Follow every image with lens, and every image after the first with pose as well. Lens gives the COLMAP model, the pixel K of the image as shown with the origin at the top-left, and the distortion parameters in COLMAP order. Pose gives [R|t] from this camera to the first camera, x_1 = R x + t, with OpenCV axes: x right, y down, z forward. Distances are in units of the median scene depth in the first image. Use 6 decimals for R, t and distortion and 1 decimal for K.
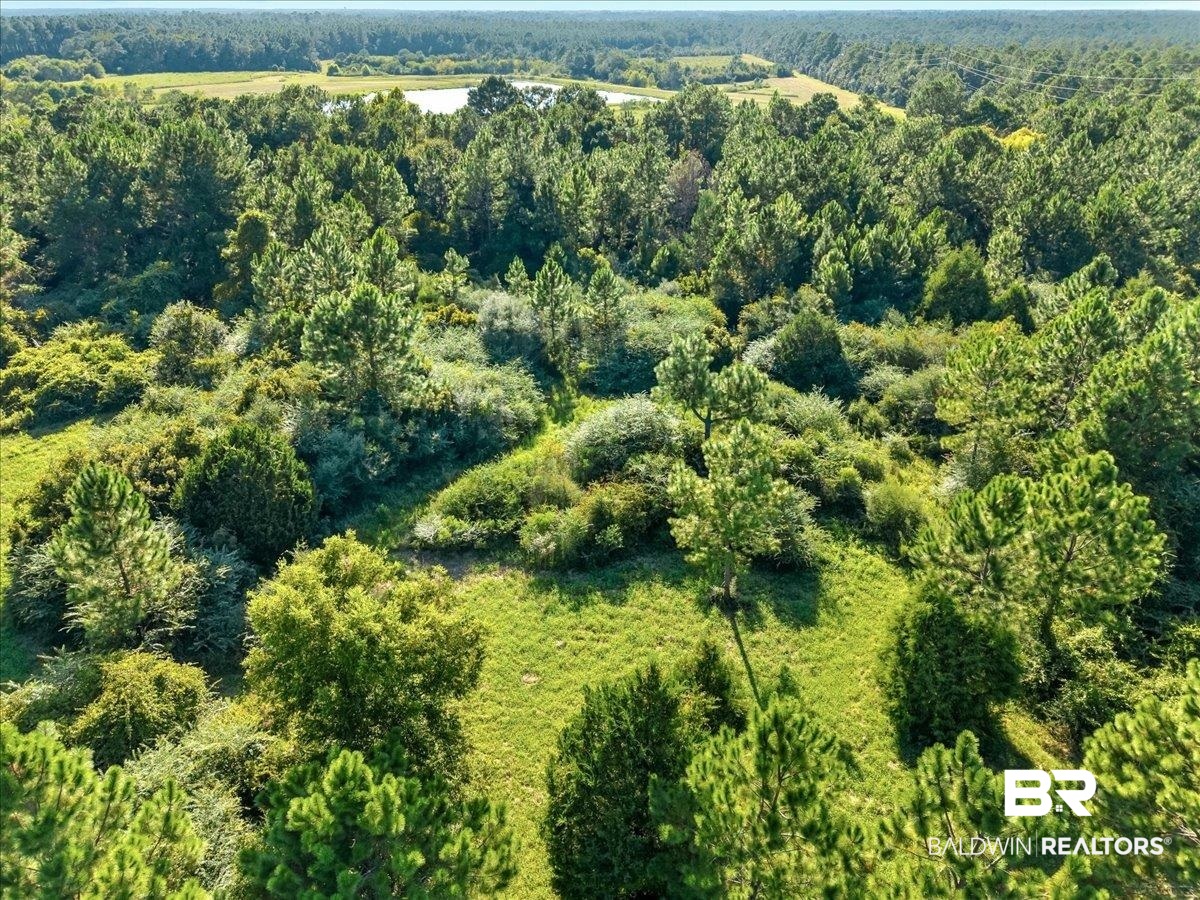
lens RADIAL K [[885.8, 0, 594.6], [0, 885.8, 478.3], [0, 0, 1]] dist [0.001792, -0.003299]
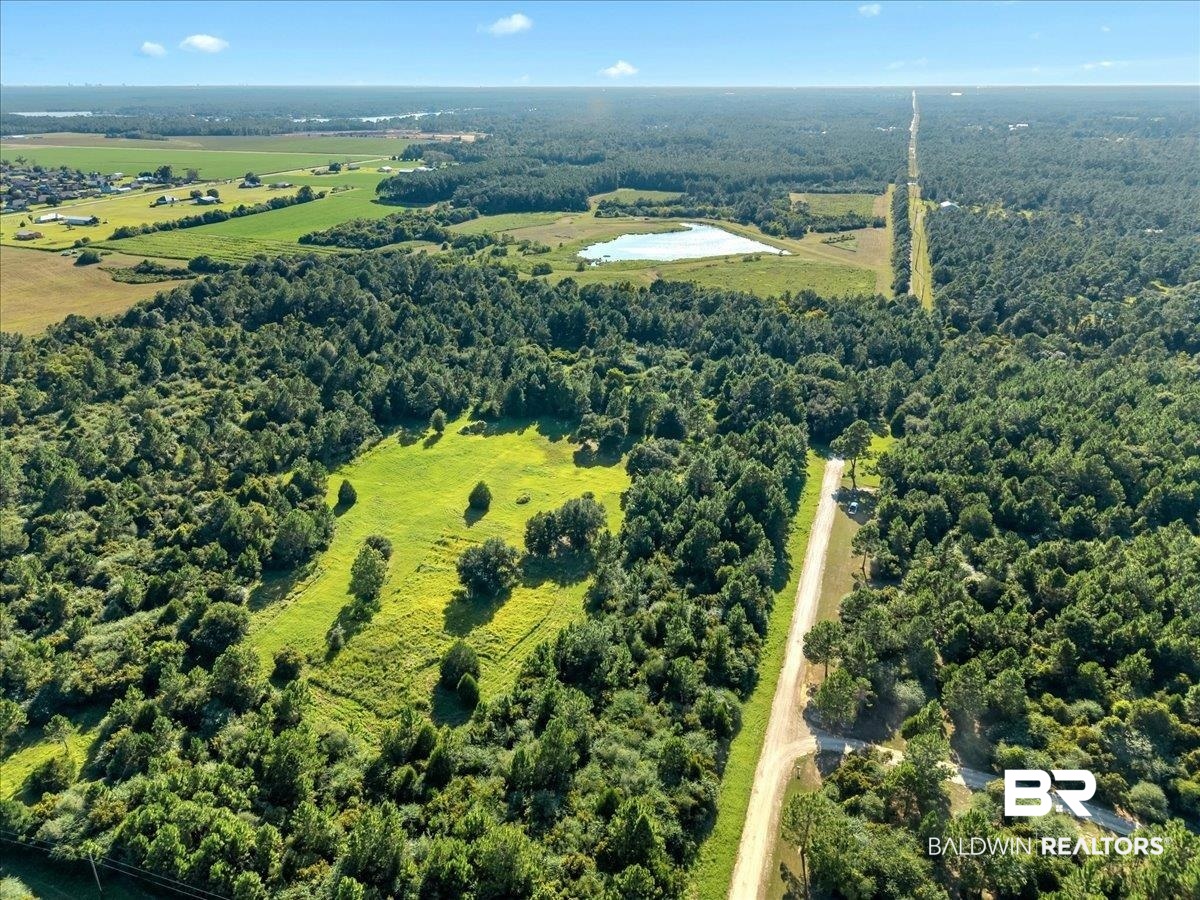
lens RADIAL K [[871.0, 0, 553.4], [0, 871.0, 448.8], [0, 0, 1]] dist [0.037106, -0.097231]
pose [[0.956866, 0.106153, -0.270441, 0.768383], [-0.129074, 0.989275, -0.068379, 0.716660], [0.260282, 0.100336, 0.960305, -3.605822]]
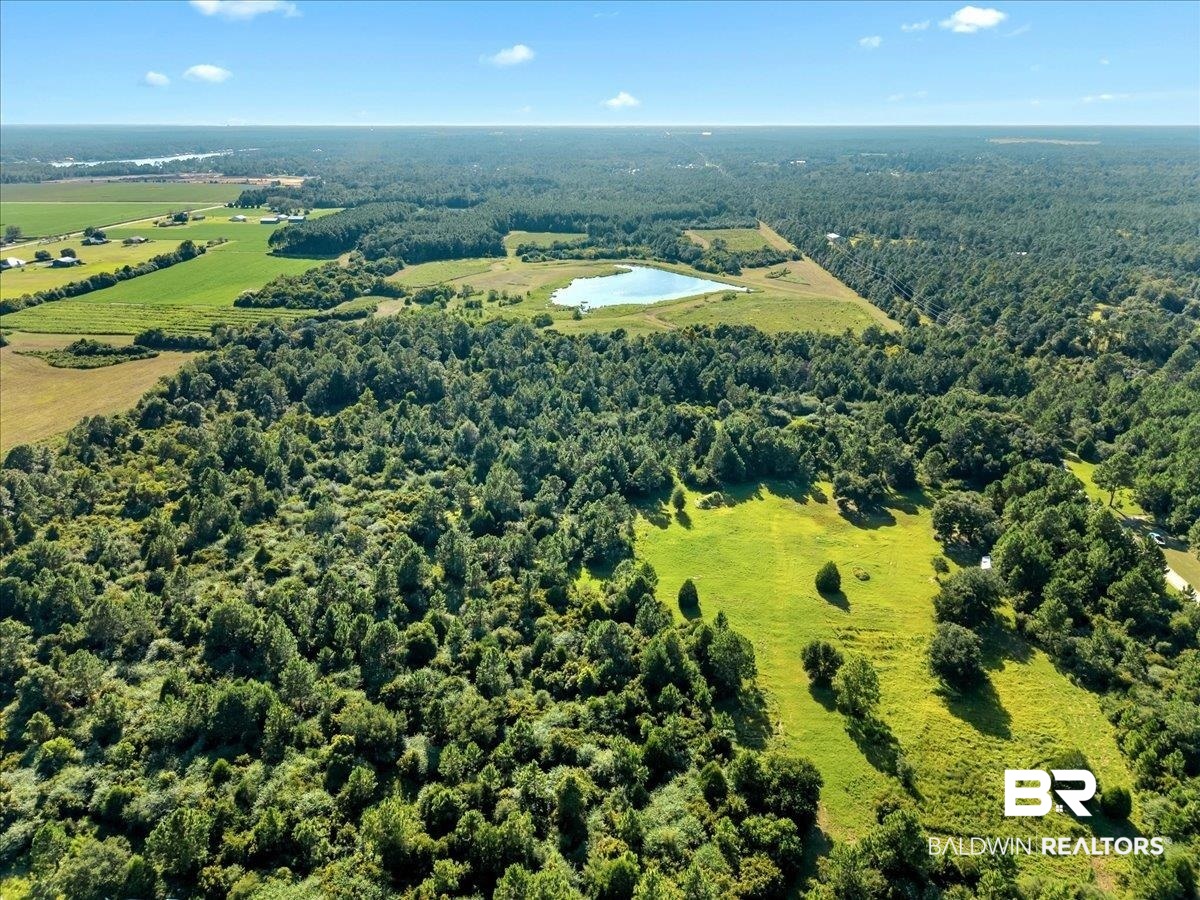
lens RADIAL K [[885.8, 0, 594.6], [0, 885.8, 478.3], [0, 0, 1]] dist [0.001792, -0.003299]
pose [[0.999922, -0.008005, 0.009582, -1.077853], [0.008921, 0.994978, -0.099699, 0.669263], [-0.008736, 0.099777, 0.994972, -3.548572]]
